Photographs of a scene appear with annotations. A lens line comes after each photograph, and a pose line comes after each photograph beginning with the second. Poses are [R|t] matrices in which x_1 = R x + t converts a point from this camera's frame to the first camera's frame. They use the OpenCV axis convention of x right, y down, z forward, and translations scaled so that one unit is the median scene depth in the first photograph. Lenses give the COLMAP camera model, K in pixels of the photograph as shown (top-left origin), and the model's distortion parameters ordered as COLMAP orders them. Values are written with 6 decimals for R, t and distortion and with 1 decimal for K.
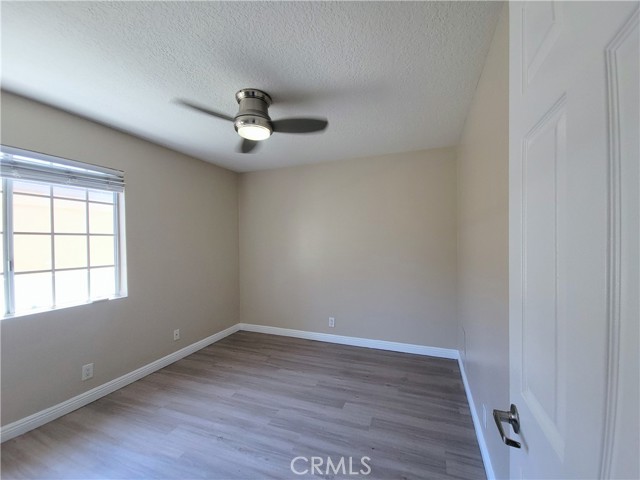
lens RADIAL K [[263.4, 0, 322.7], [0, 263.4, 245.2], [0, 0, 1]] dist [0.000064, -0.000117]
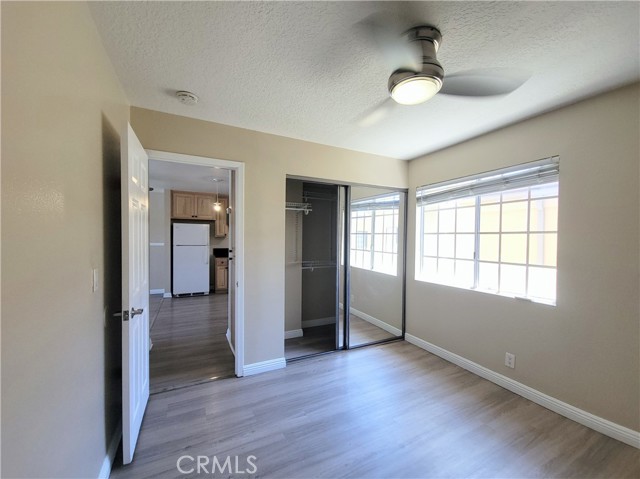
lens RADIAL K [[263.4, 0, 322.7], [0, 263.4, 244.7], [0, 0, 1]] dist [0.000064, -0.000117]
pose [[-0.654392, 0.013860, -0.756029, 0.413470], [-0.018549, 0.999237, 0.034374, -0.014247], [0.755928, 0.036518, -0.653635, 1.111586]]
